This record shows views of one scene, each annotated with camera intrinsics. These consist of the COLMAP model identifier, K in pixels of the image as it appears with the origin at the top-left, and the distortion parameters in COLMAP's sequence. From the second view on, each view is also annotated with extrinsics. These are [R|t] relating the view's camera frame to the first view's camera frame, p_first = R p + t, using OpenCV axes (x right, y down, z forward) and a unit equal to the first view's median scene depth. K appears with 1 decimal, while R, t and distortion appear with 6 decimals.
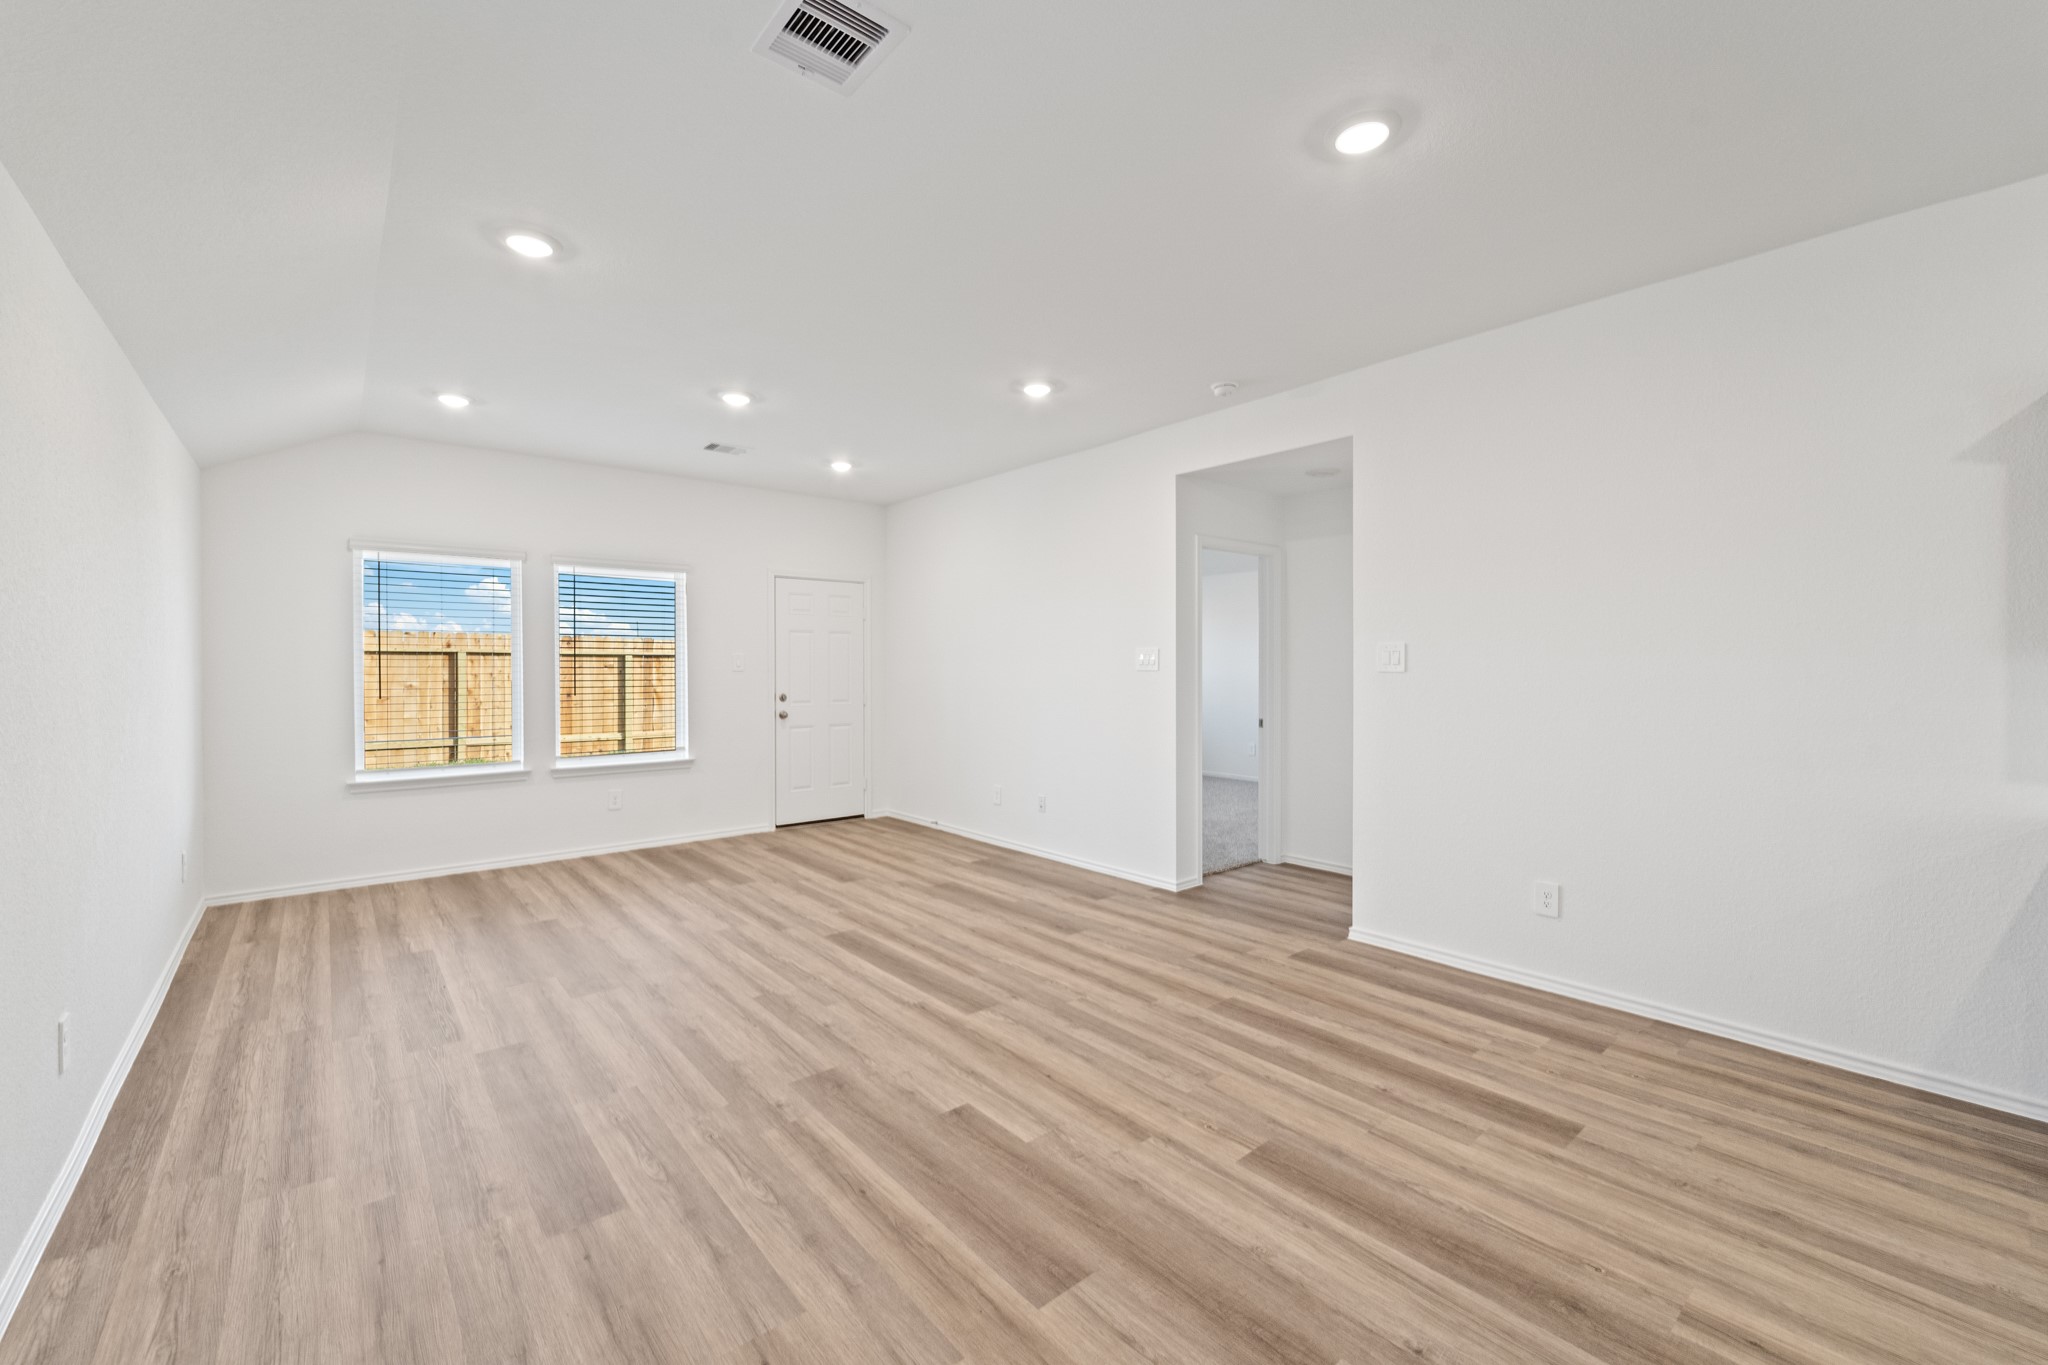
lens RADIAL K [[843.6, 0, 1021.3], [0, 843.6, 676.2], [0, 0, 1]] dist [0.000714, -0.001676]
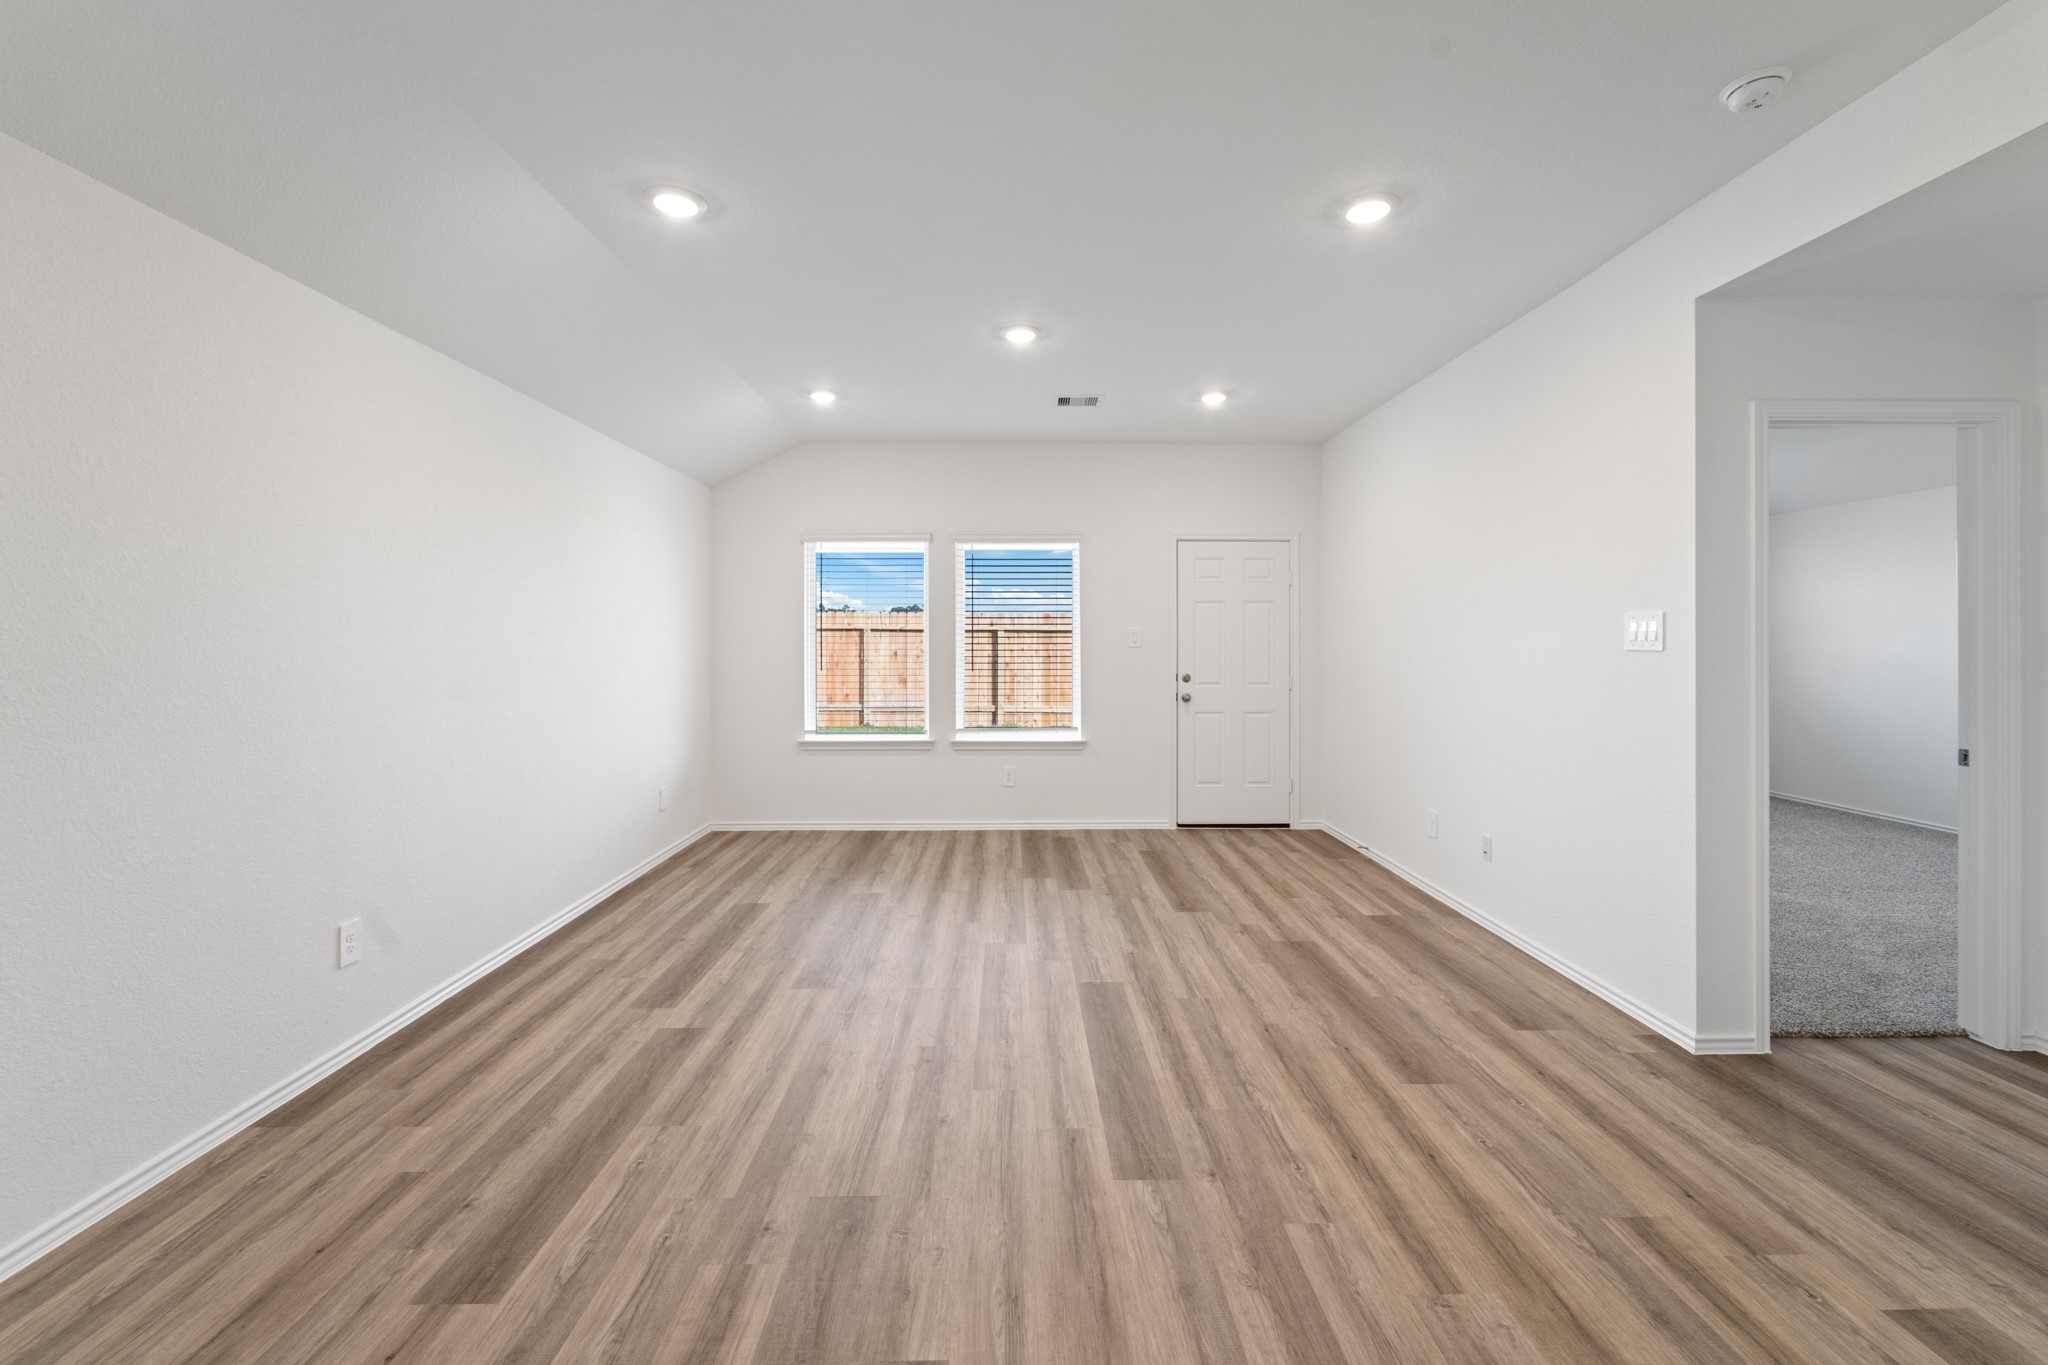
lens RADIAL K [[843.6, 0, 1019.9], [0, 843.6, 639.8], [0, 0, 1]] dist [0.000714, -0.001676]
pose [[0.773747, -0.000628, -0.633495, 0.200033], [-0.008574, 0.999898, -0.011463, -0.003859], [0.633437, 0.014302, 0.773662, 0.307101]]
